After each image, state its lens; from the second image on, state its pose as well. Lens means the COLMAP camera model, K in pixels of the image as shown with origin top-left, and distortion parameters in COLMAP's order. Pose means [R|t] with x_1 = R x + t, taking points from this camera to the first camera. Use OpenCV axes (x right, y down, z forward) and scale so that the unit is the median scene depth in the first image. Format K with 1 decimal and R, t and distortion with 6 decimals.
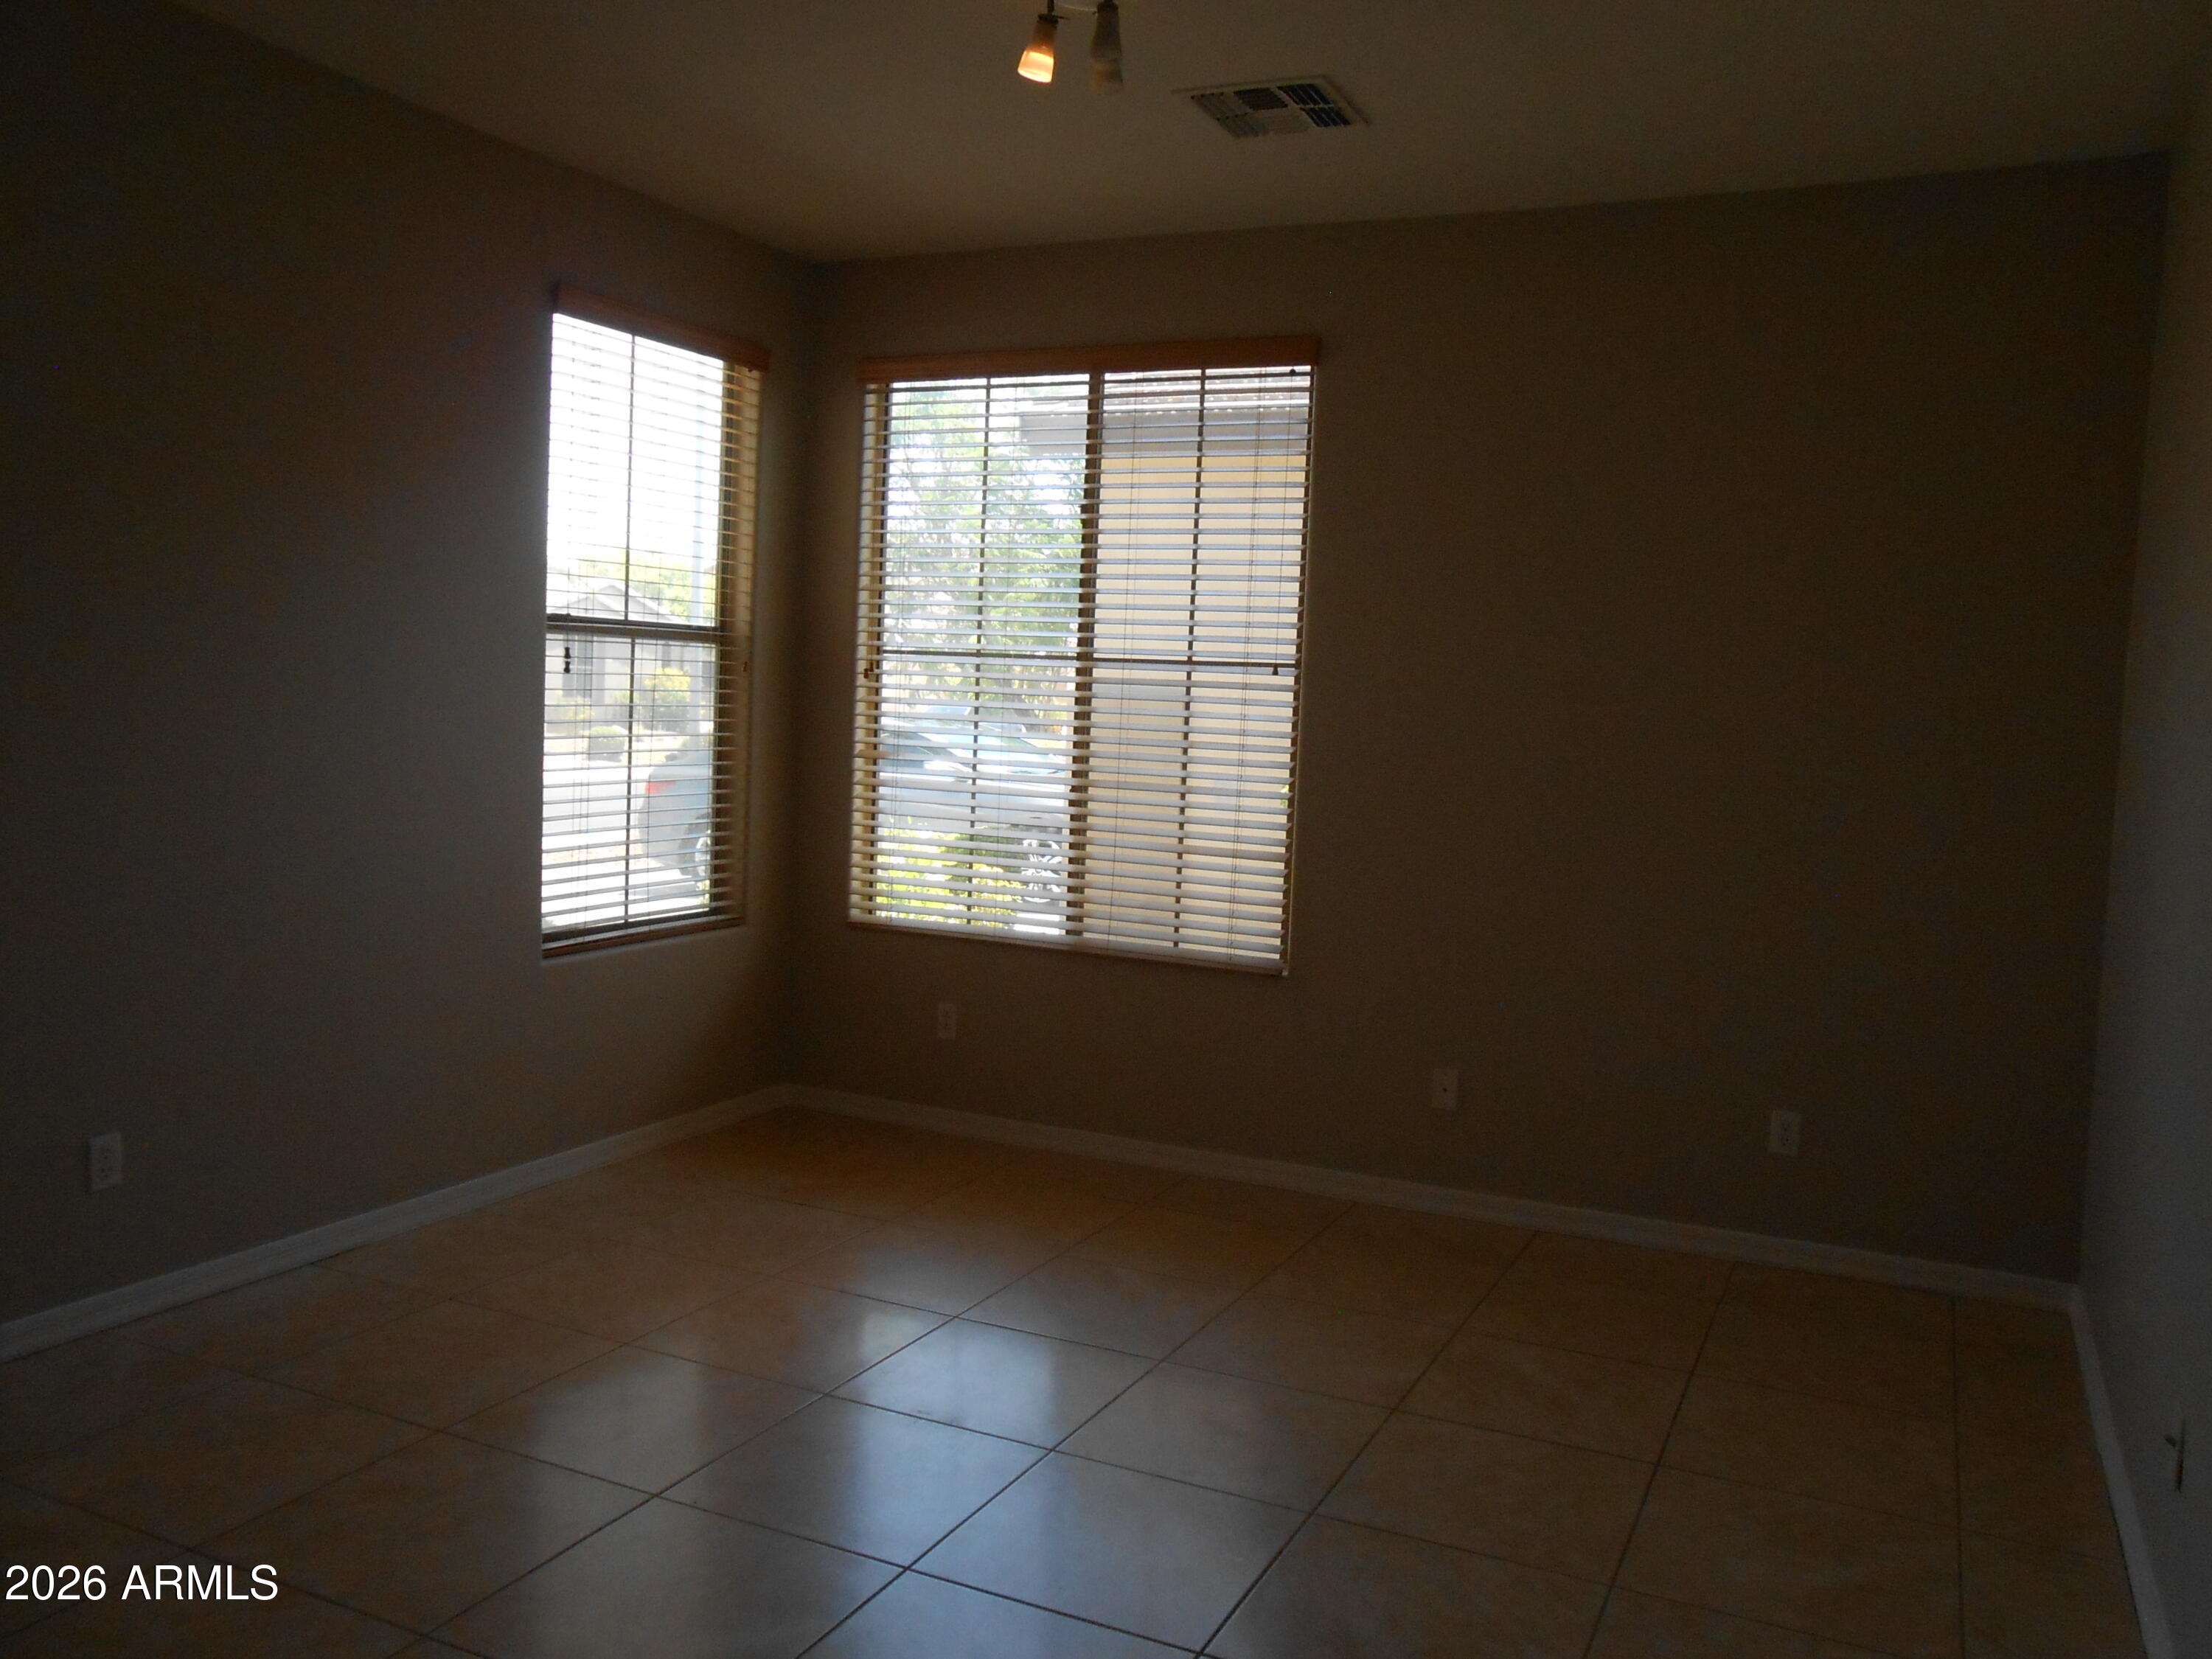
lens RADIAL K [[1748.5, 0, 1123.4], [0, 1748.5, 832.5], [0, 0, 1]] dist [-0.056730, 0.106554]
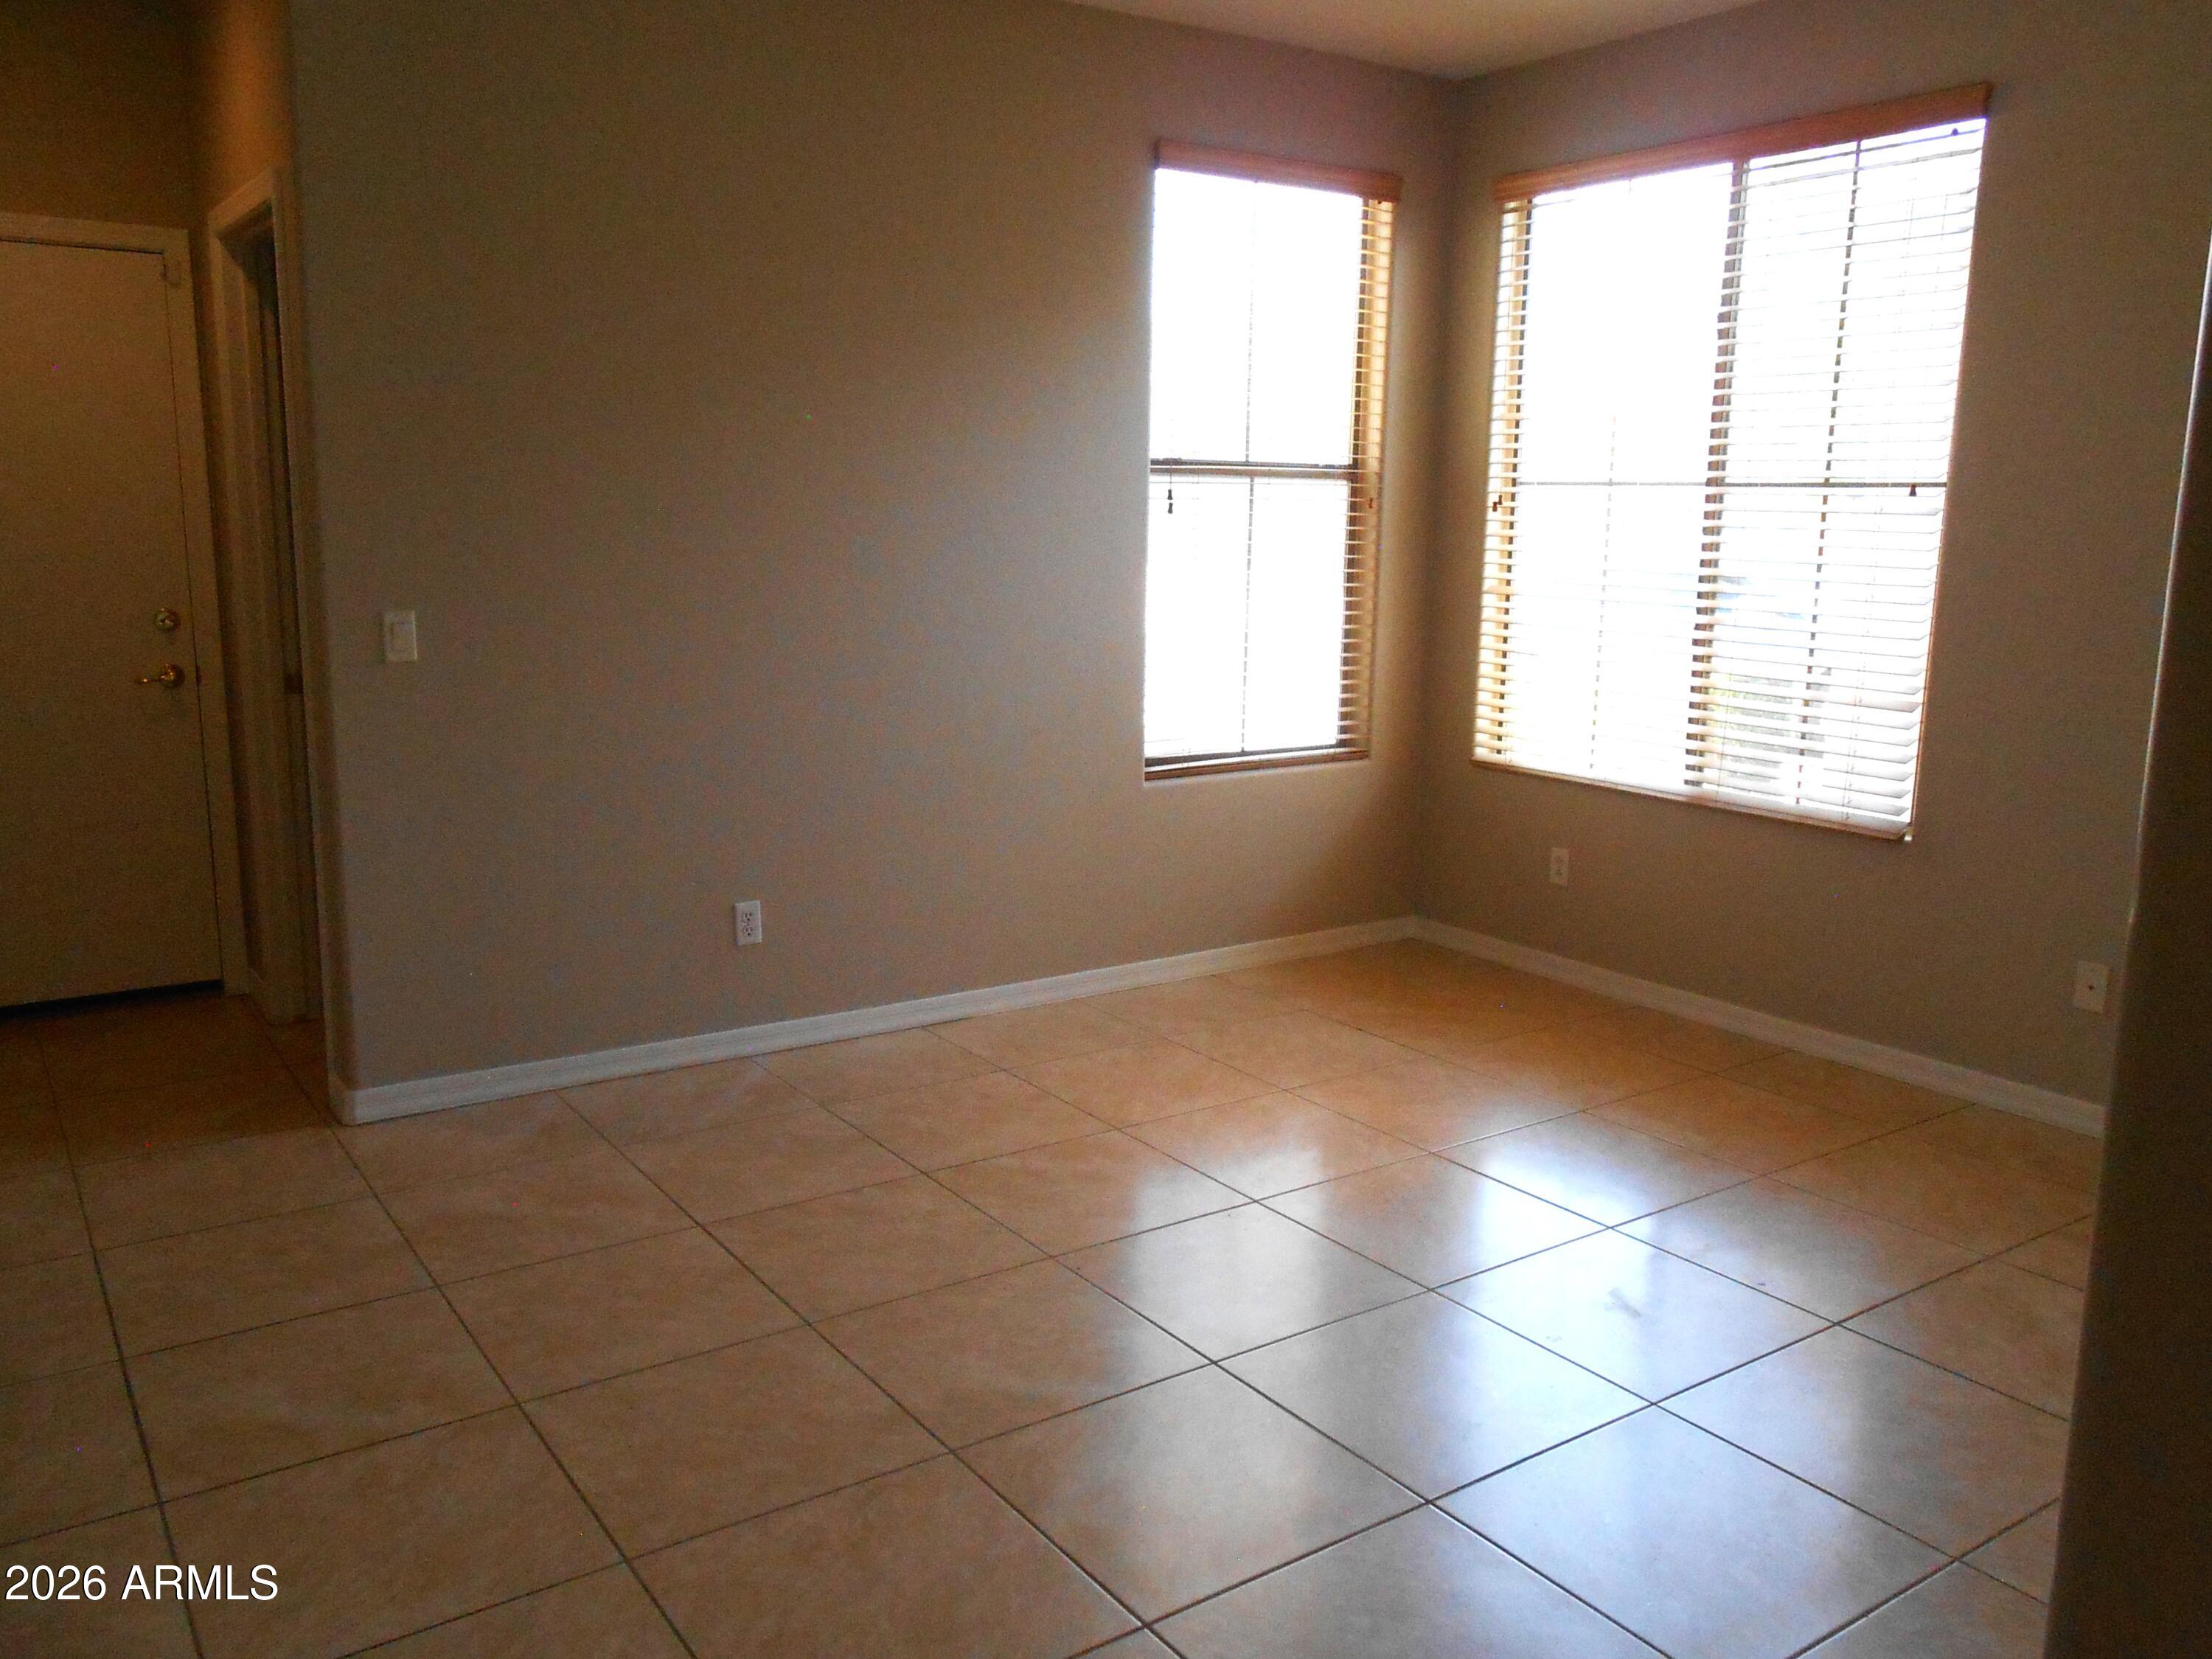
lens RADIAL K [[1748.5, 0, 1123.4], [0, 1748.5, 832.5], [0, 0, 1]] dist [-0.056730, 0.106554]
pose [[0.866057, 0.063024, -0.495957, 0.173808], [-0.018328, 0.995358, 0.094481, 0.001909], [0.499609, -0.072736, 0.863192, 0.042752]]
